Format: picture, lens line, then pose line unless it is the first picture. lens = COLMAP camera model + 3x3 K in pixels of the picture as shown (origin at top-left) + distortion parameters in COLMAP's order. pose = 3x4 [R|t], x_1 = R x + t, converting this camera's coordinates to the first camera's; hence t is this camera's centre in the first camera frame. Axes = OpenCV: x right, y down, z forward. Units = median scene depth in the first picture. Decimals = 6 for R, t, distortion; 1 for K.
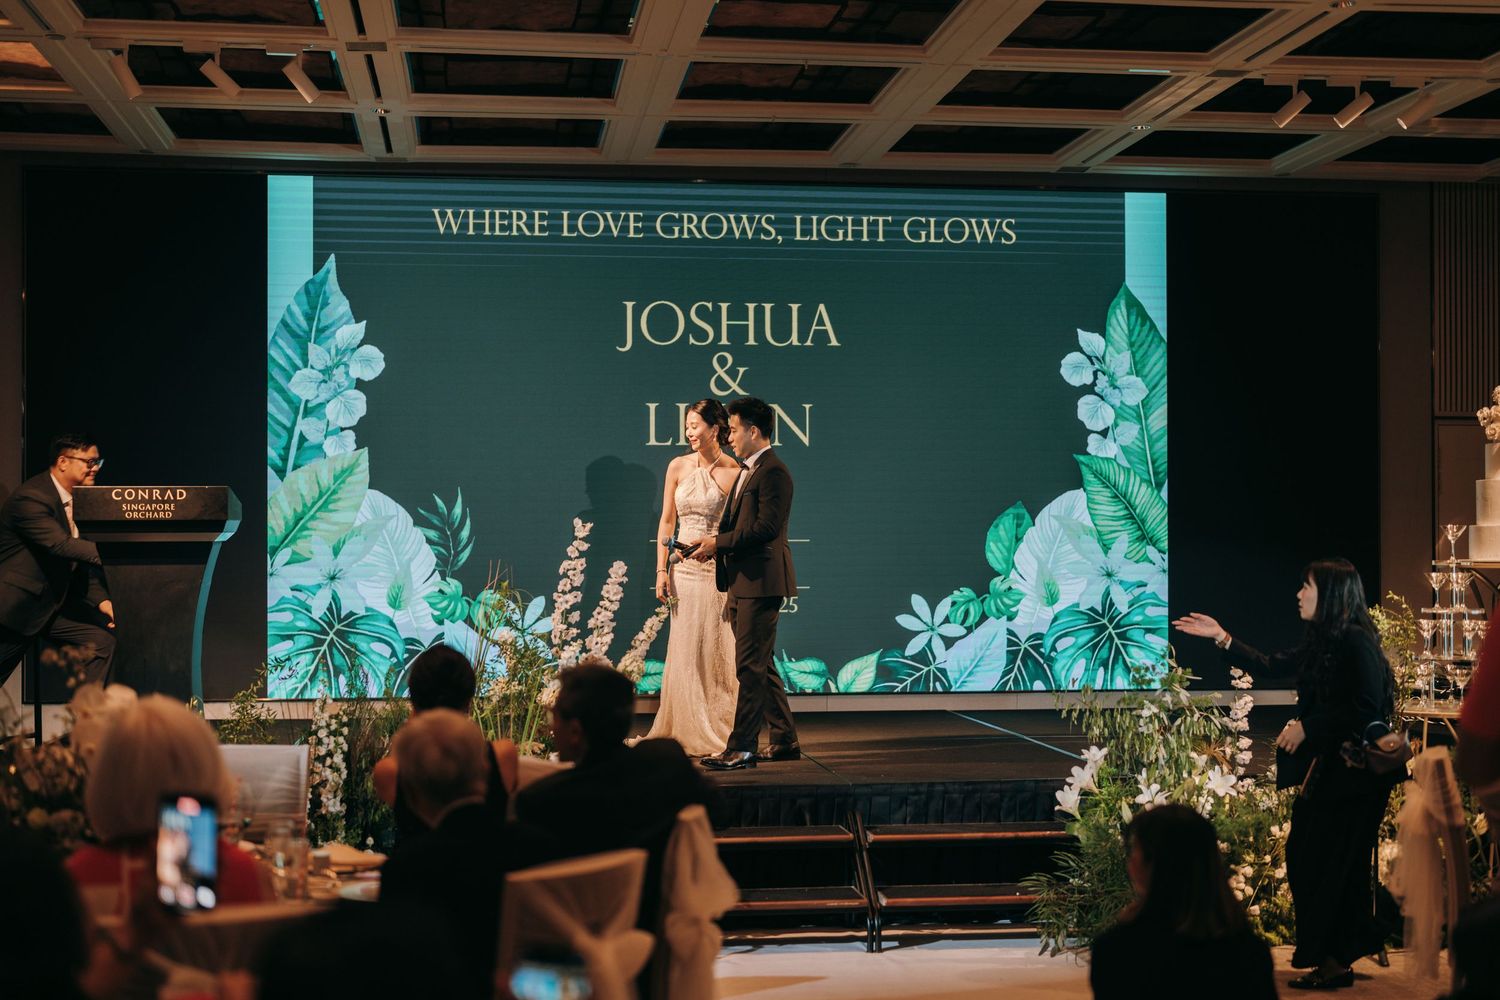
lens RADIAL K [[2168.6, 0, 752.6], [0, 2168.6, 490.9], [0, 0, 1]] dist [0.007676, 0.000000]
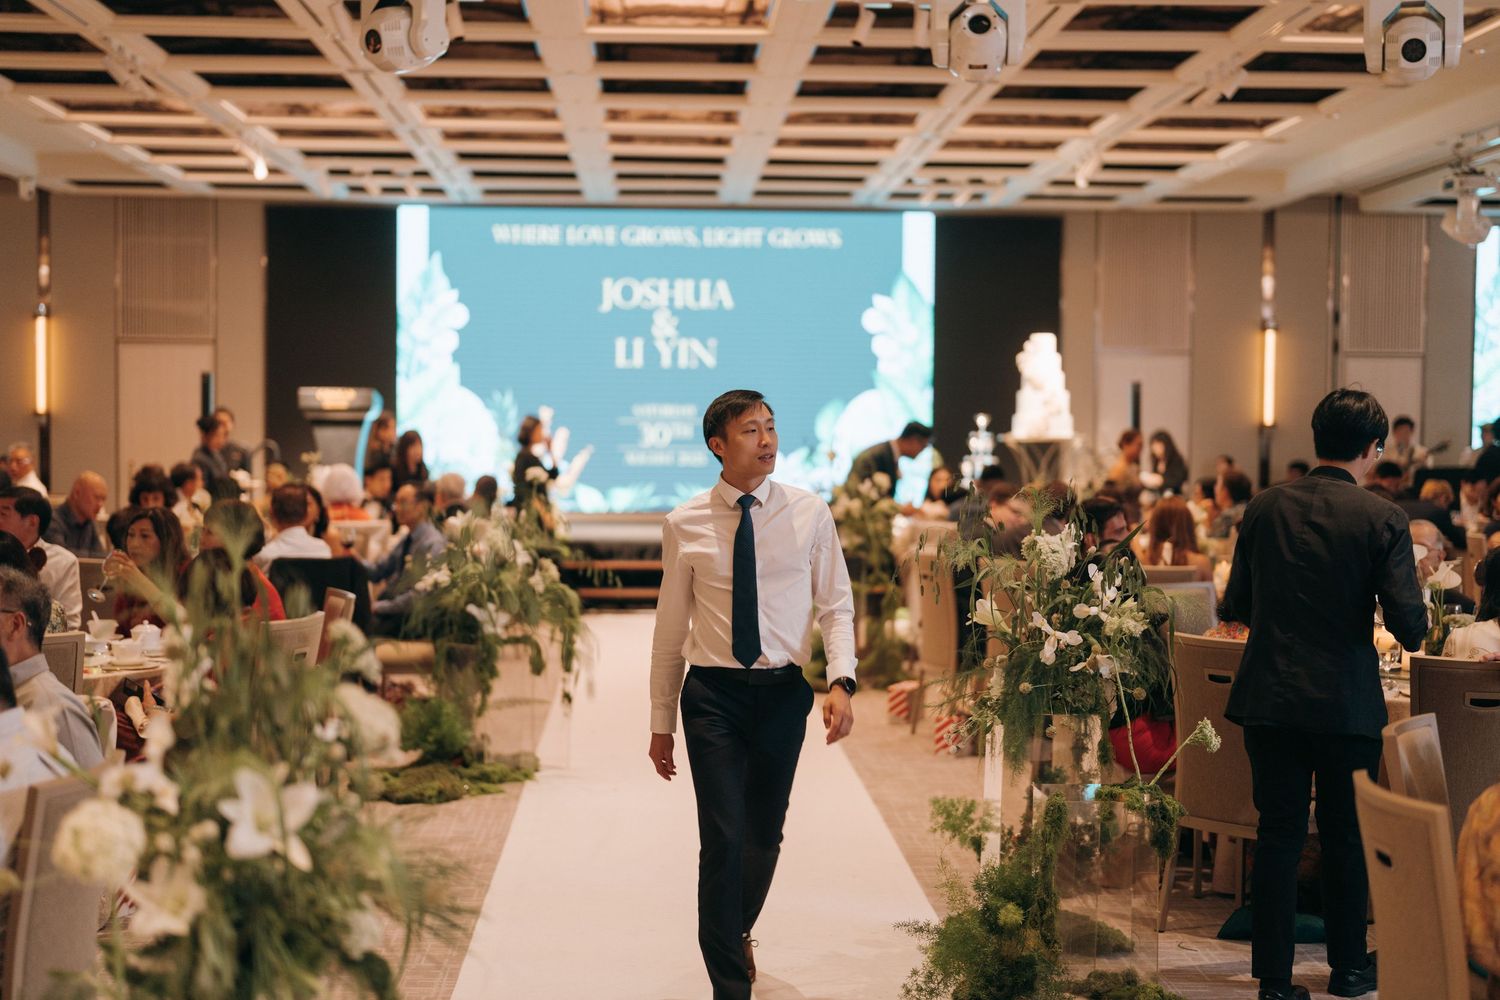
lens RADIAL K [[2168.6, 0, 750.3], [0, 2168.6, 501.5], [0, 0, 1]] dist [0.007676, 0.000000]
pose [[0.997785, 0.011720, -0.065484, 0.170833], [-0.009318, 0.999277, 0.036871, 0.023876], [0.065869, -0.036179, 0.997172, -0.719886]]
